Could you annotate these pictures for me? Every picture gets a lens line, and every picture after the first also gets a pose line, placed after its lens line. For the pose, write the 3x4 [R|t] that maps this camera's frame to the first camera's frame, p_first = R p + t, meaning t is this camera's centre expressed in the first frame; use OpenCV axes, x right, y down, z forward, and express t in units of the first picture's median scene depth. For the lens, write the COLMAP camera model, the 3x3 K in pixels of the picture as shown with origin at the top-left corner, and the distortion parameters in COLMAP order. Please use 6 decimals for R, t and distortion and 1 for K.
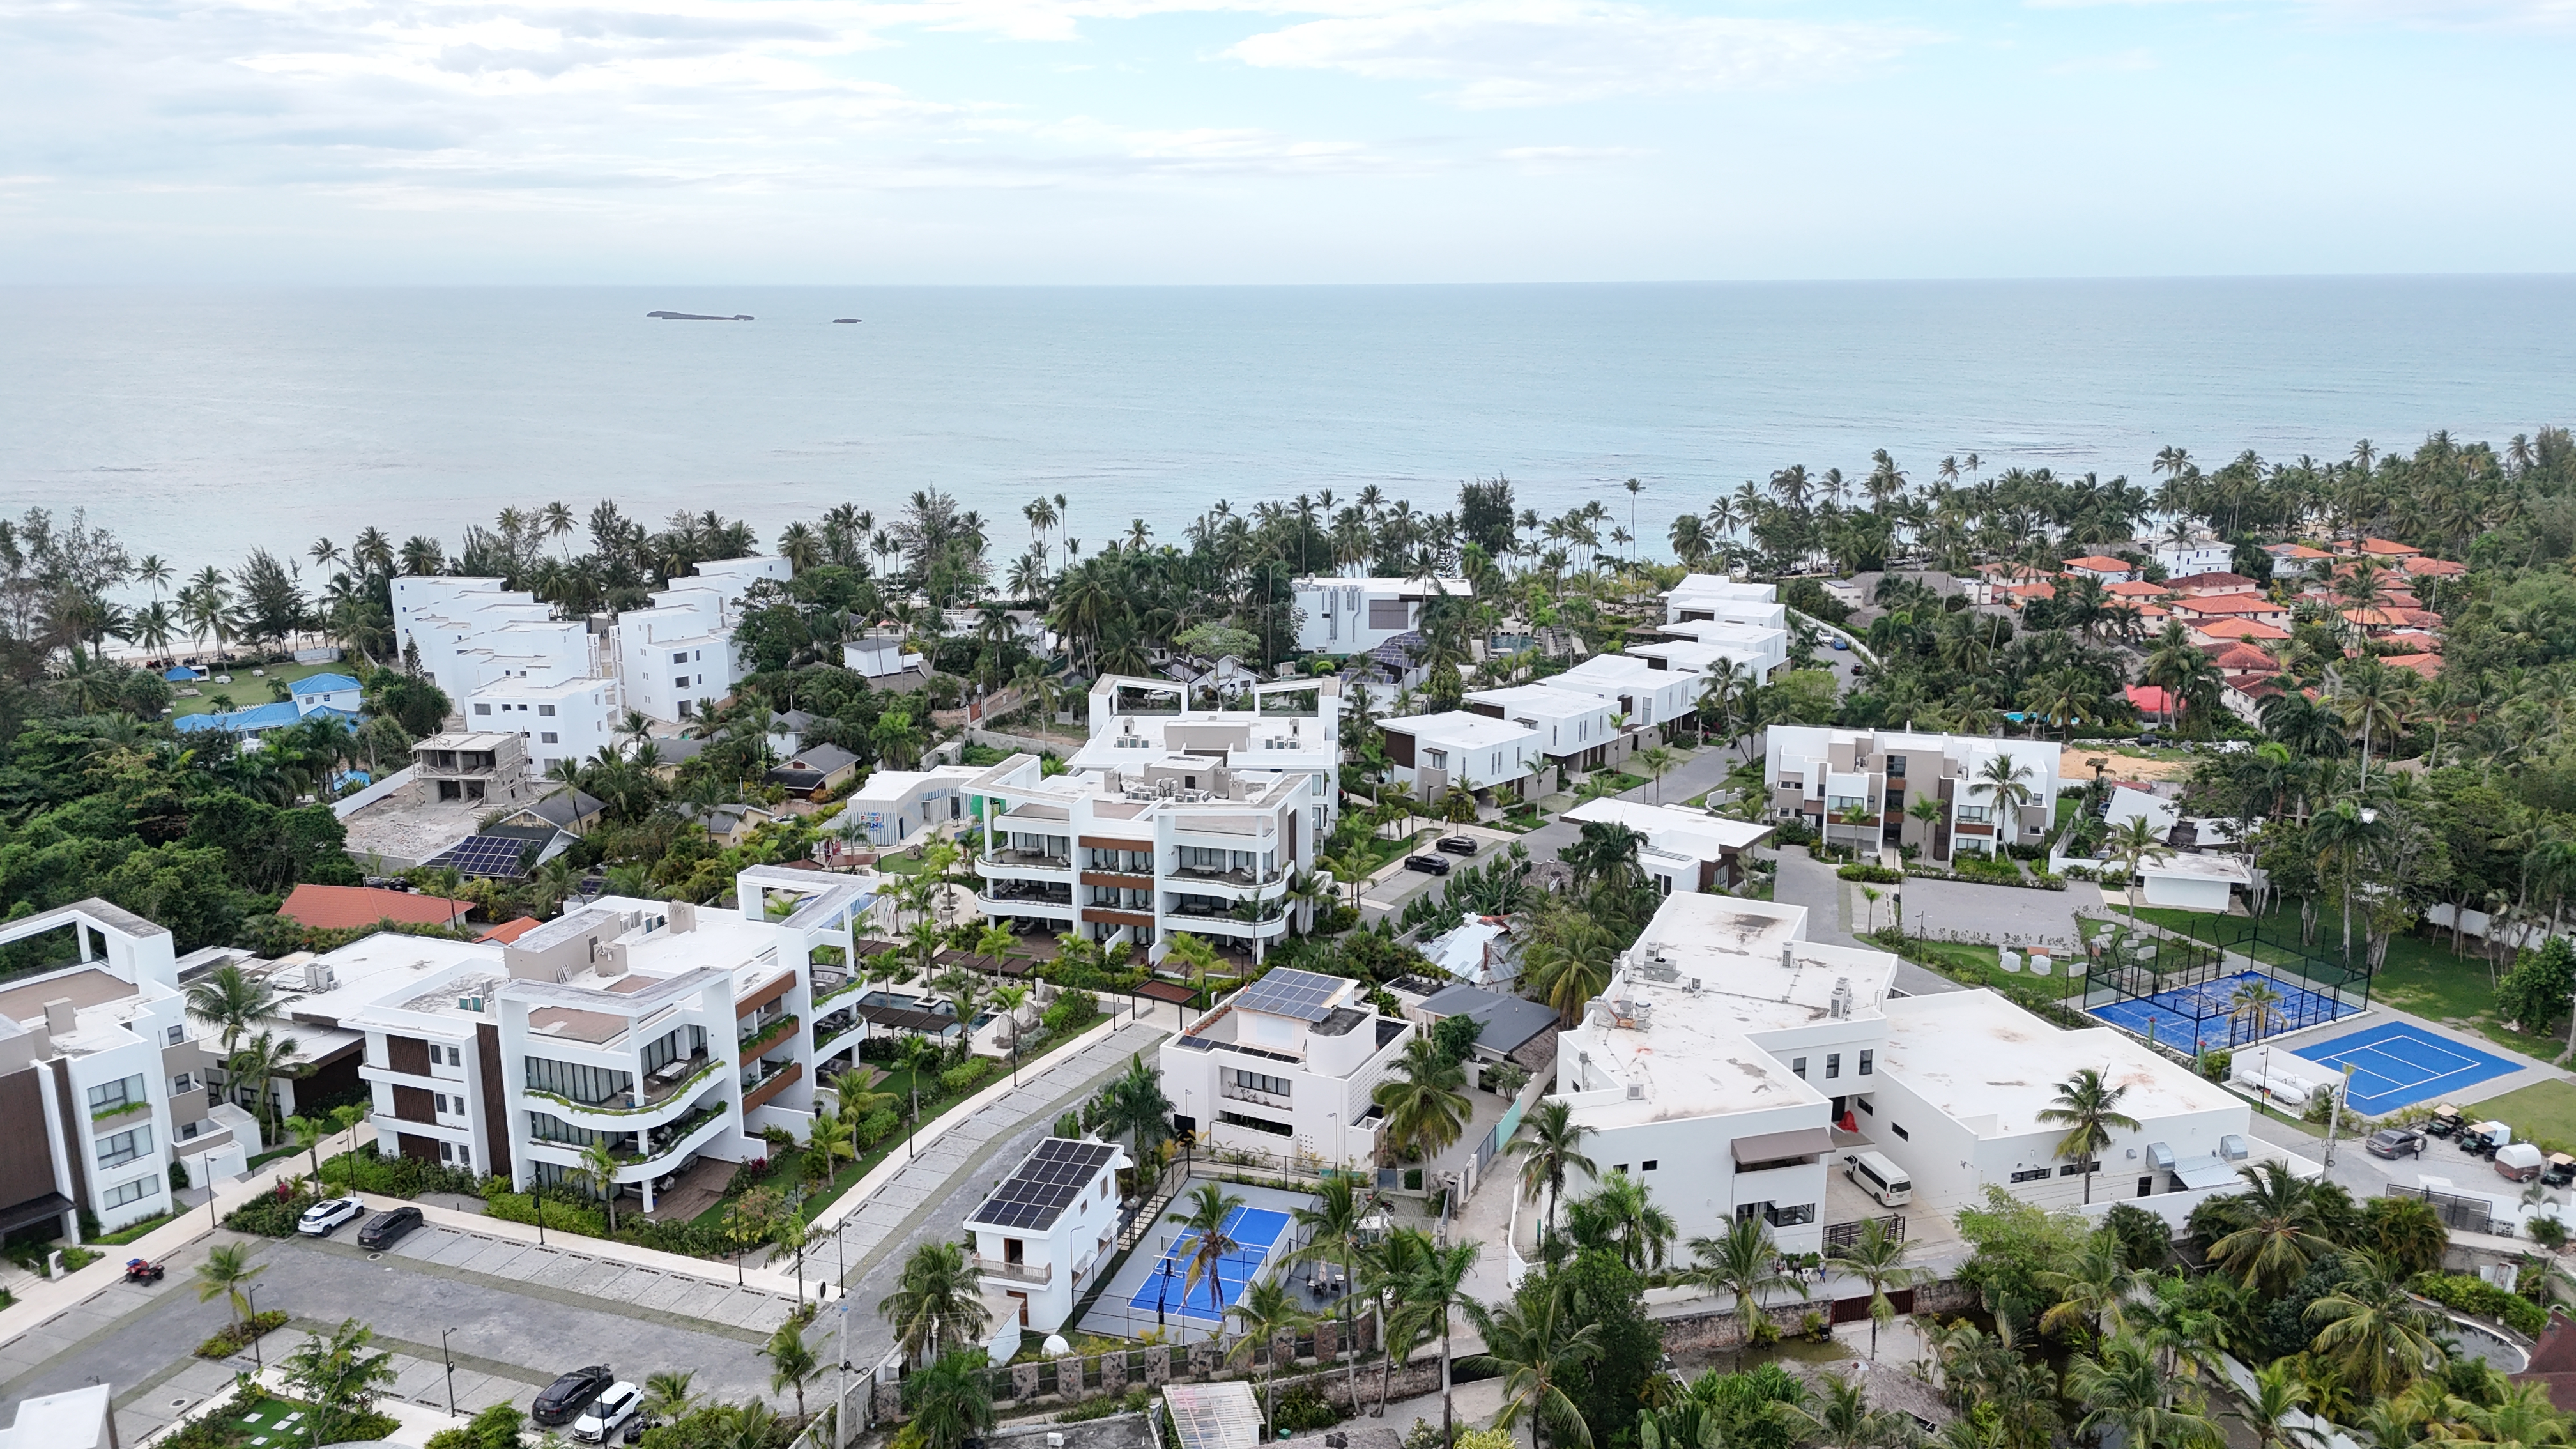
lens RADIAL K [[1888.0, 0, 1290.5], [0, 1888.0, 735.3], [0, 0, 1]] dist [0.078049, -0.076606]
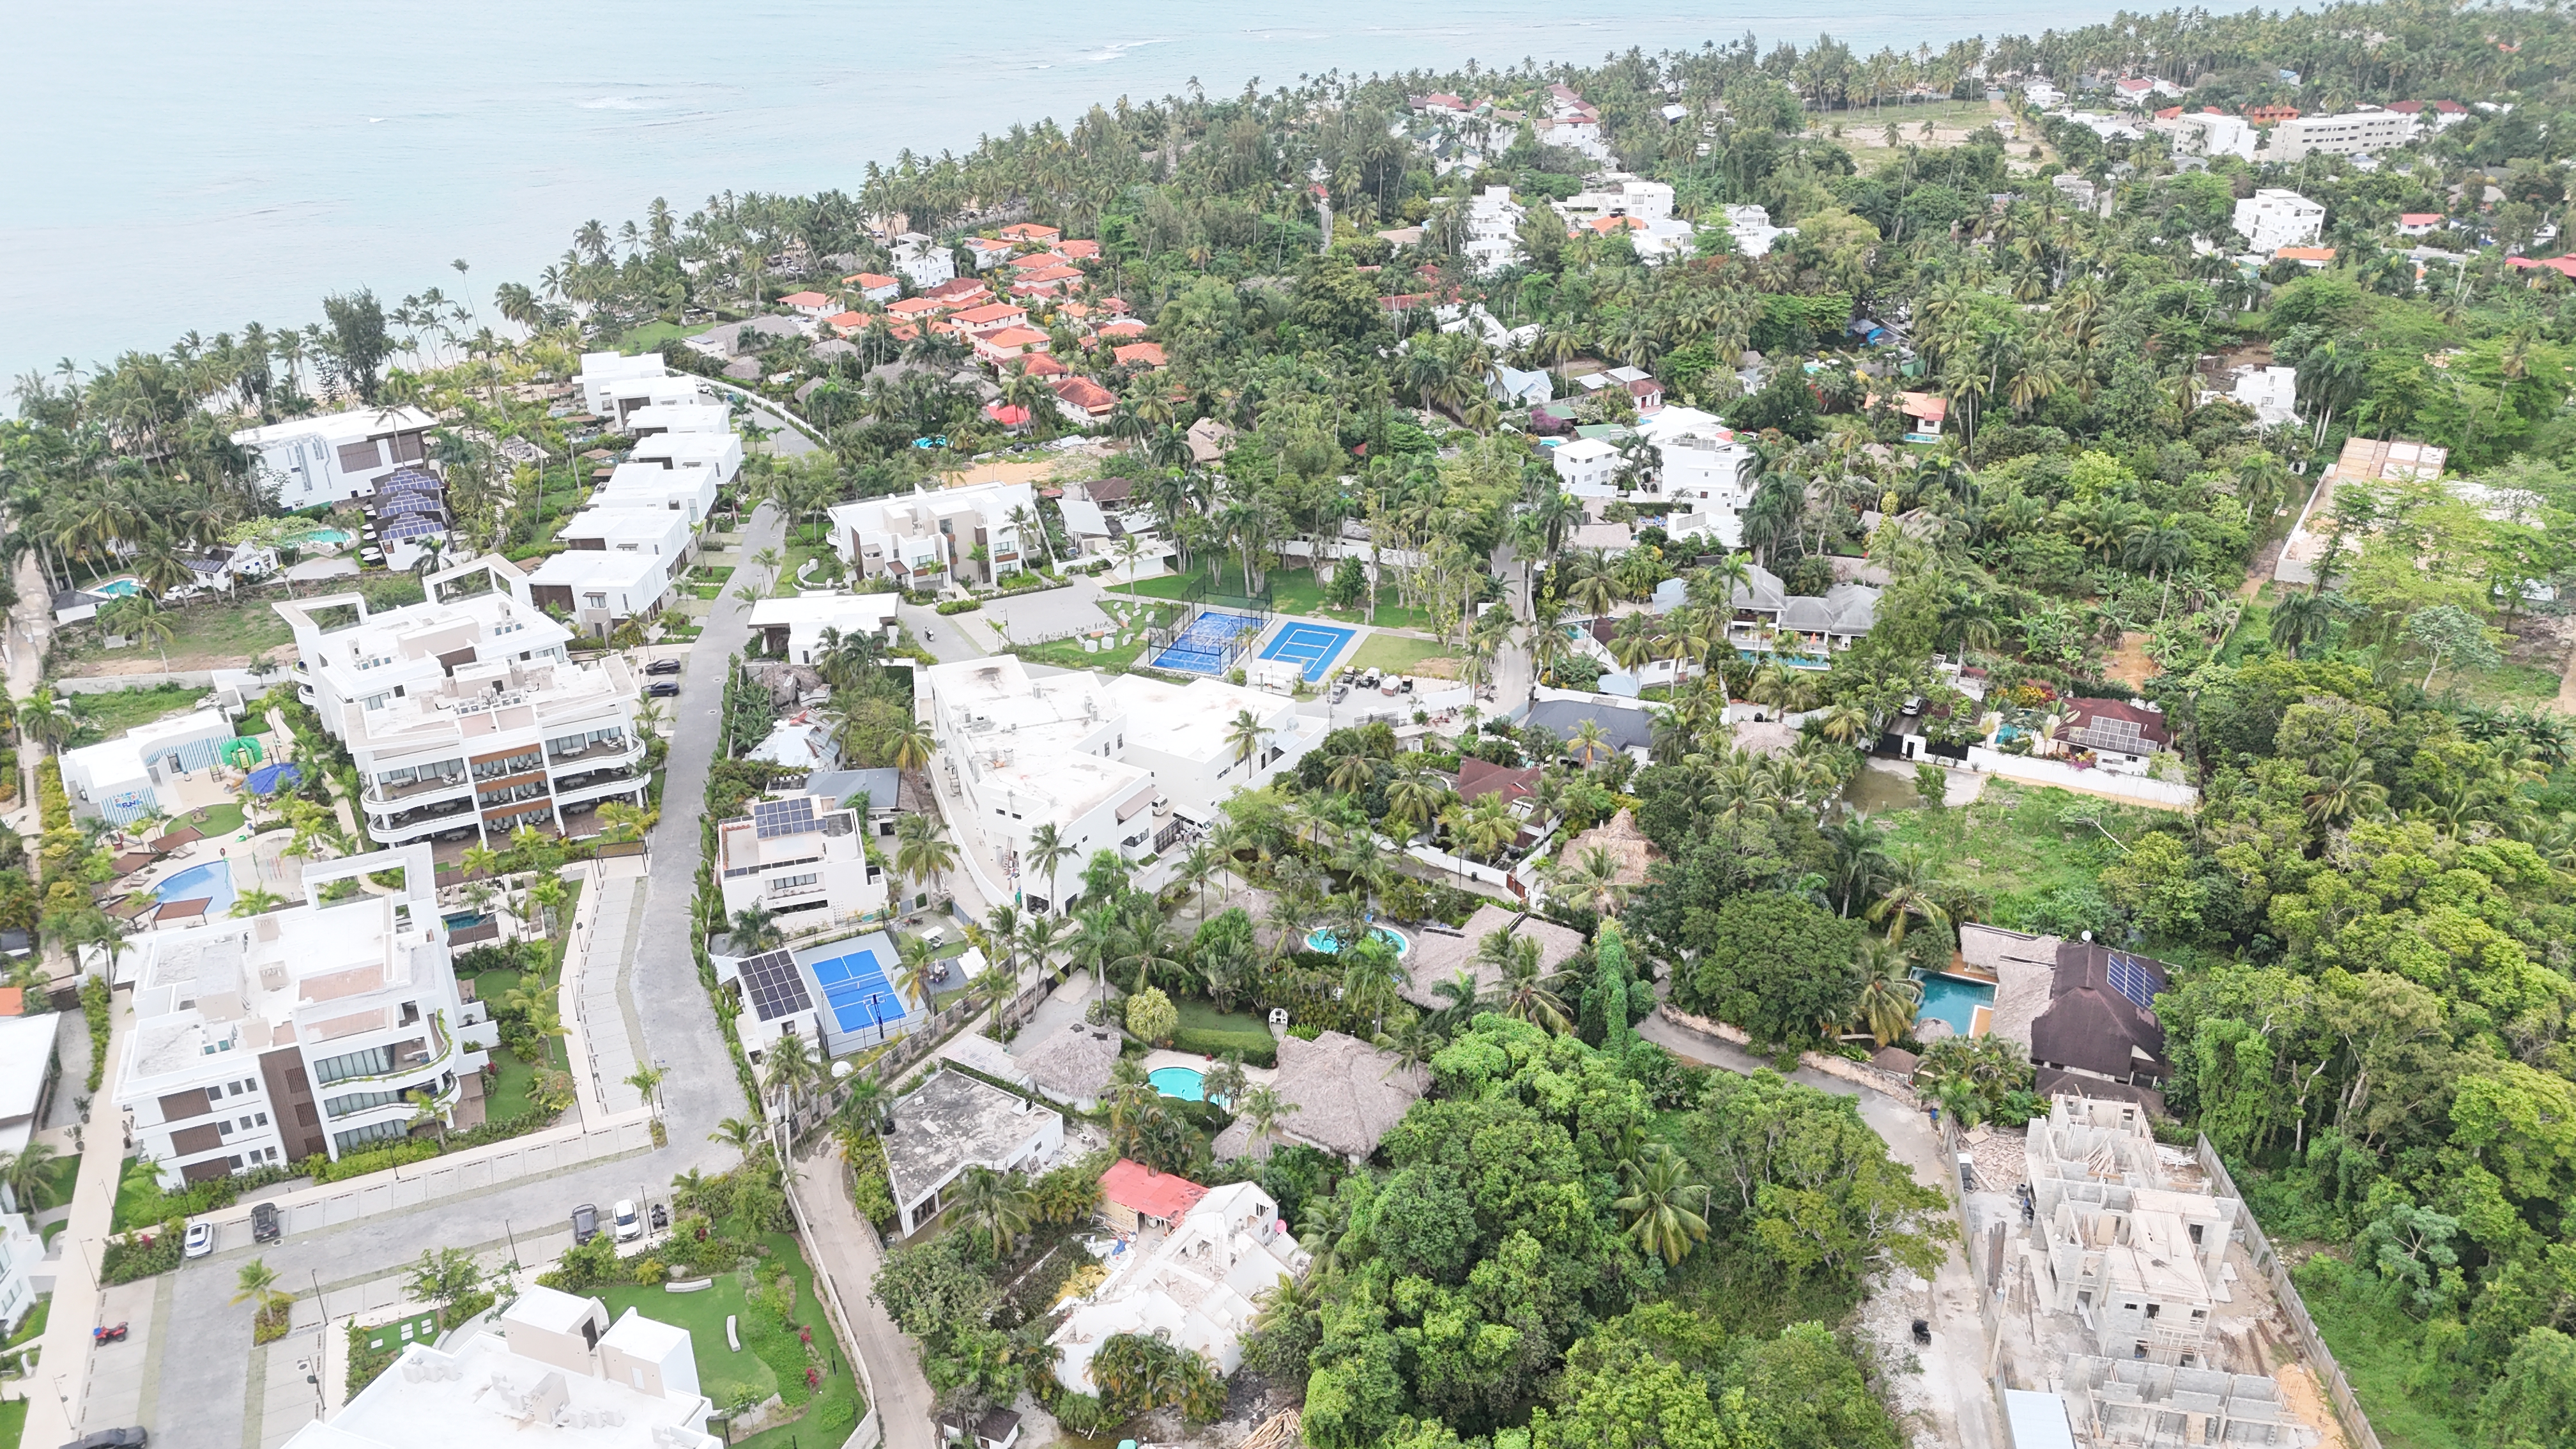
lens RADIAL K [[1888.0, 0, 1290.5], [0, 1888.0, 735.3], [0, 0, 1]] dist [0.078049, -0.076606]
pose [[0.726529, -0.305233, 0.615620, -0.386493], [0.169729, 0.947878, 0.269664, -0.162627], [-0.665843, -0.091430, 0.740468, -0.215943]]
